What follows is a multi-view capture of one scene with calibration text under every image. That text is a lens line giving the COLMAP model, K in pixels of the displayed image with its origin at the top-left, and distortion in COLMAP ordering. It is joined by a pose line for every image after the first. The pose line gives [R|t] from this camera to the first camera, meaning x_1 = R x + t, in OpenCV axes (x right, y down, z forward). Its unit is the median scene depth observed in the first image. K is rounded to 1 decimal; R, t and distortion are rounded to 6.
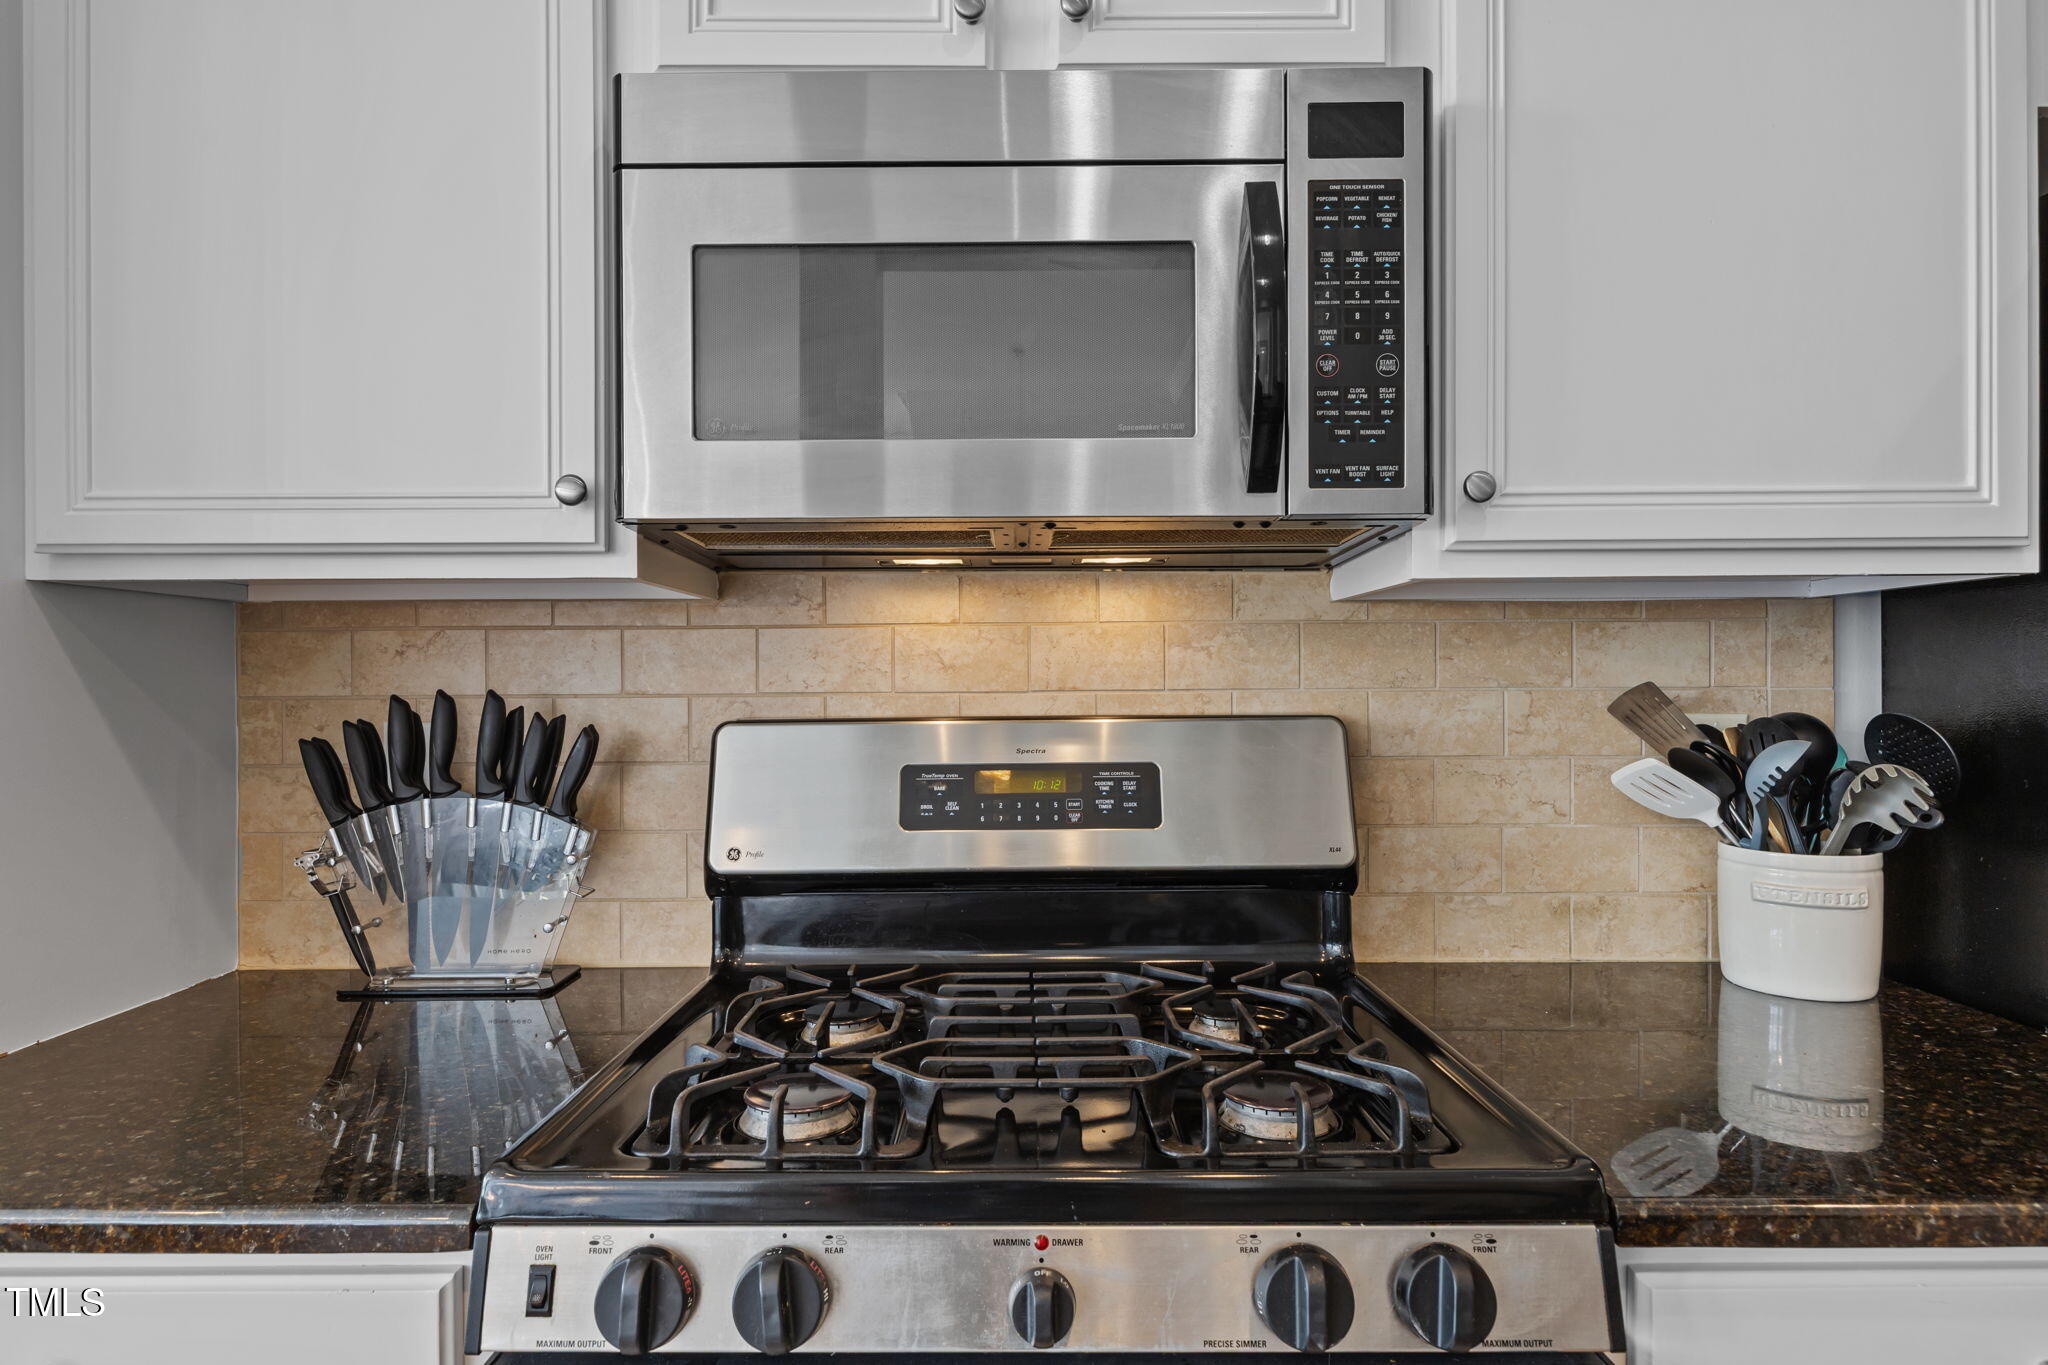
lens RADIAL K [[1103.7, 0, 1014.2], [0, 1103.7, 684.8], [0, 0, 1]] dist [-0.002211, 0.000765]
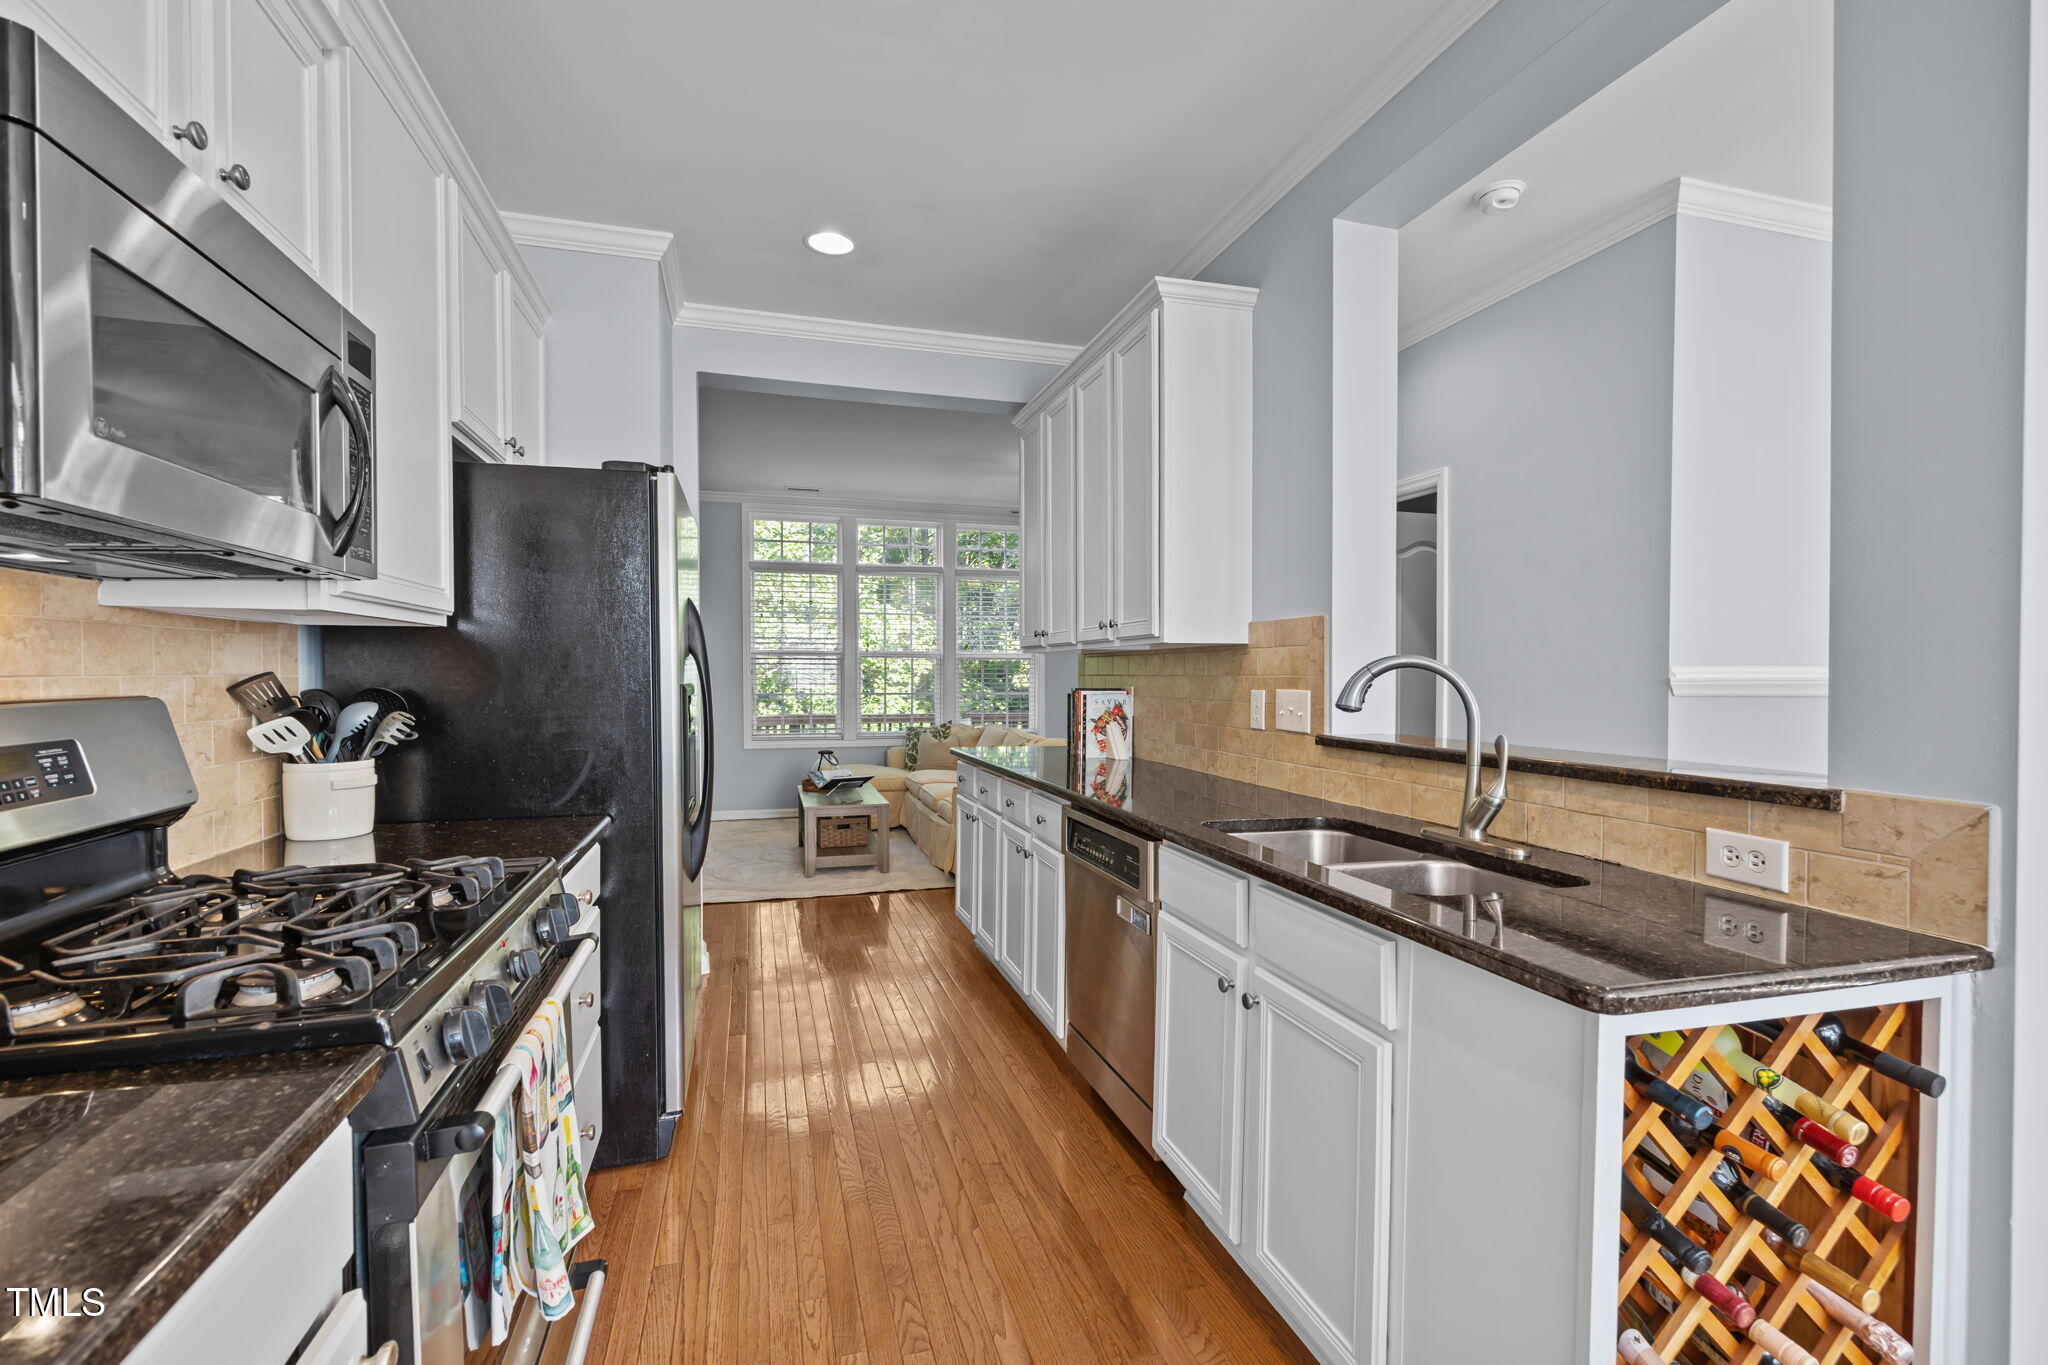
lens RADIAL K [[875.8, 0, 1005.7], [0, 875.8, 690.8], [0, 0, 1]] dist [0.002927, -0.000187]
pose [[-0.282491, -0.016300, 0.959132, -1.033805], [-0.000062, 0.999856, 0.016974, 0.004256], [-0.959270, 0.004735, -0.282451, 0.322724]]
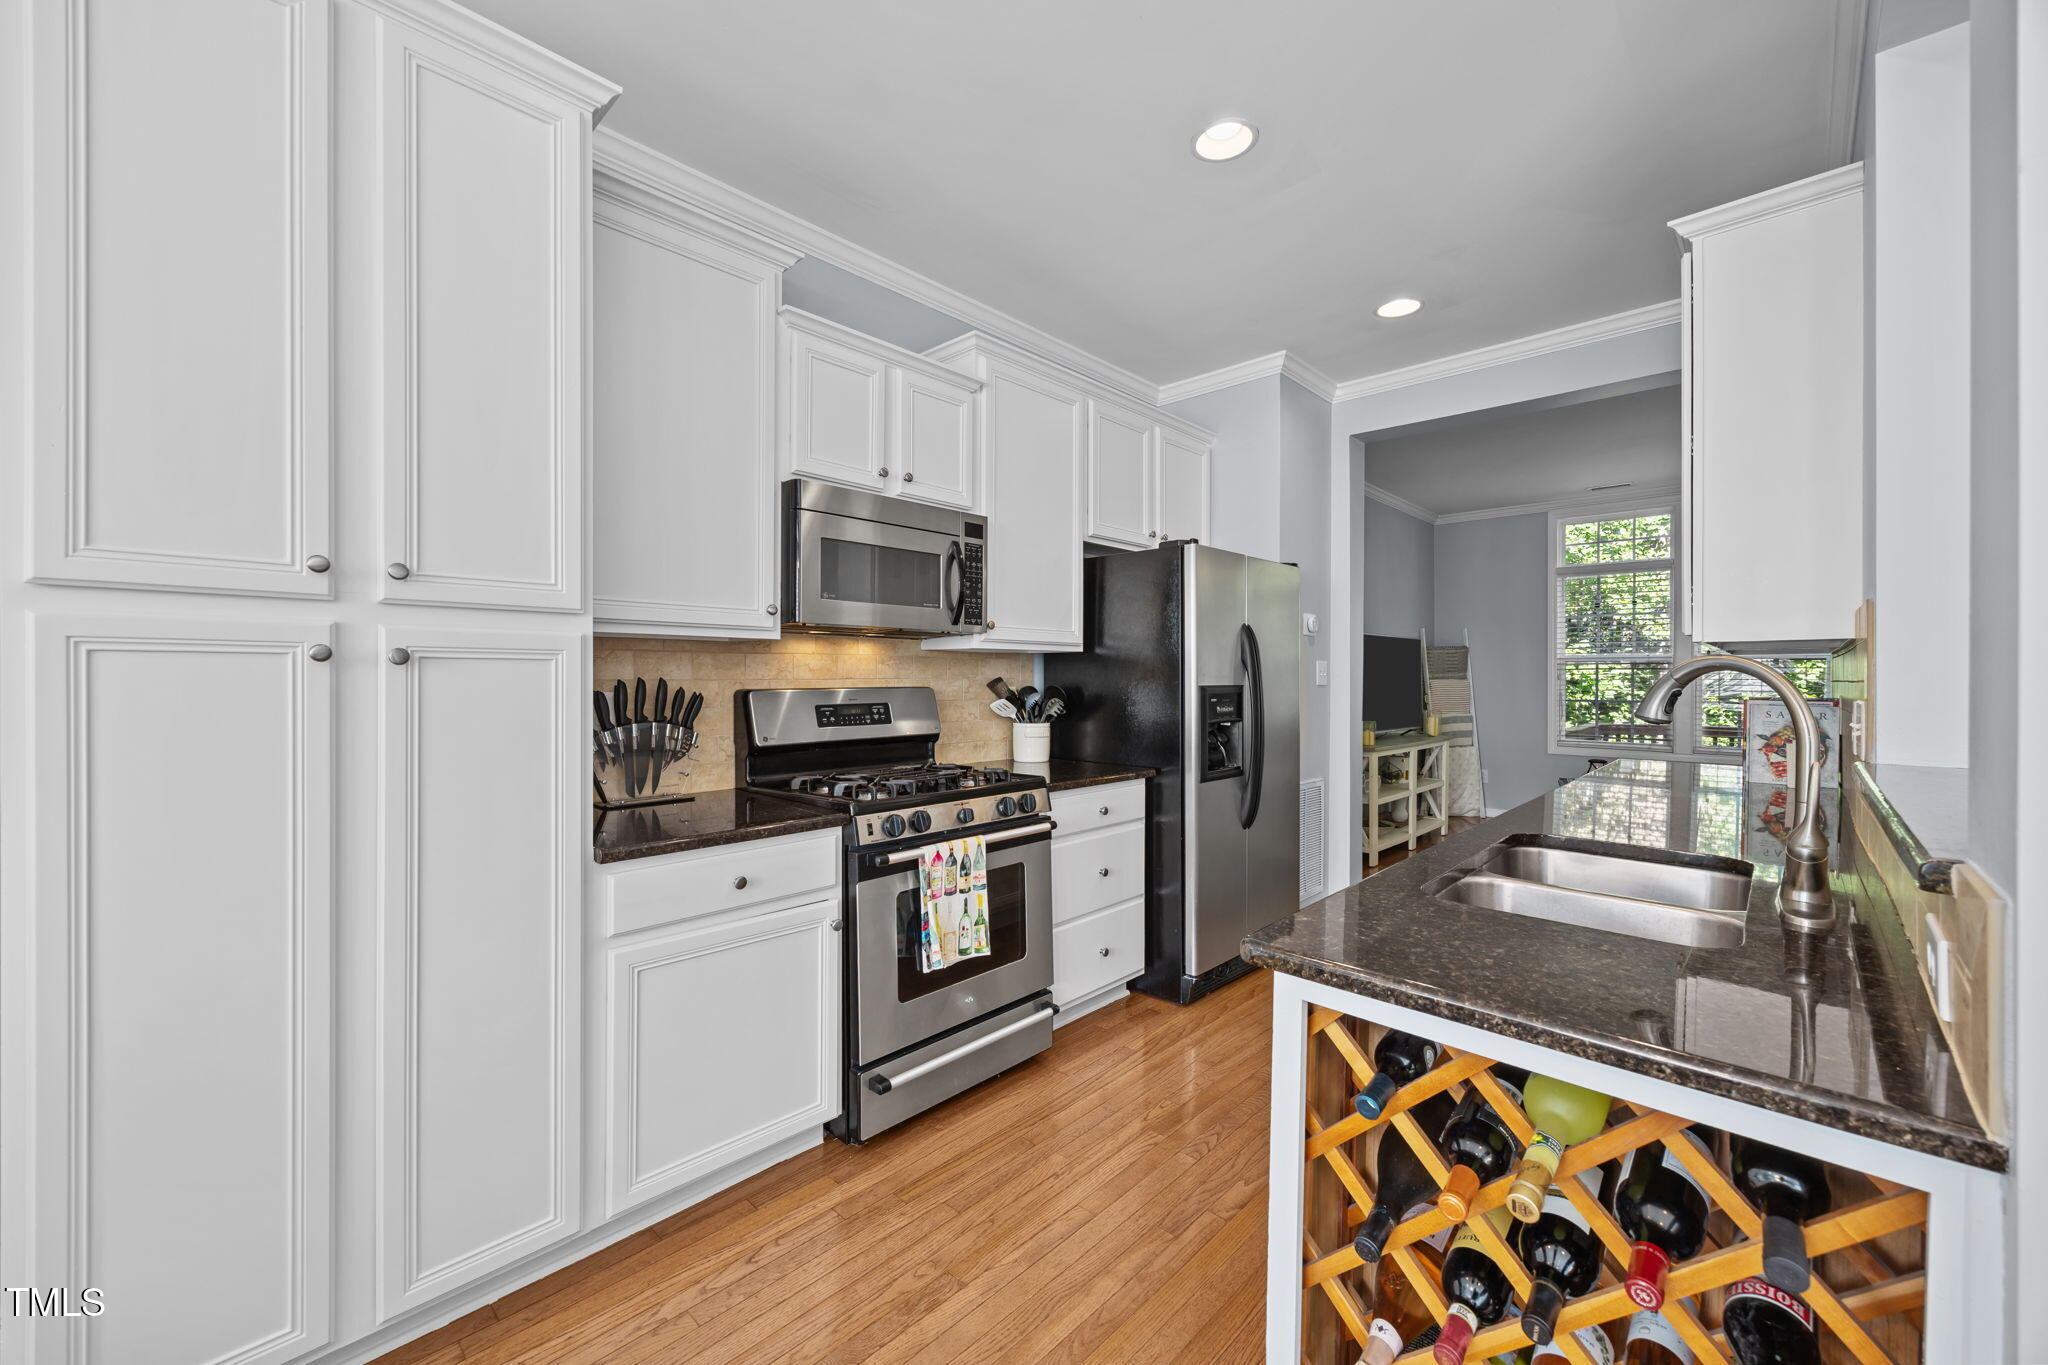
lens RADIAL K [[793.9, 0, 1036.6], [0, 793.9, 676.1], [0, 0, 1]] dist [0.000580, 0.000289]
pose [[0.671609, 0.005965, 0.740882, -1.218019], [-0.003331, 0.999982, -0.005031, 0.007222], [-0.740898, 0.000911, 0.671617, -0.770324]]
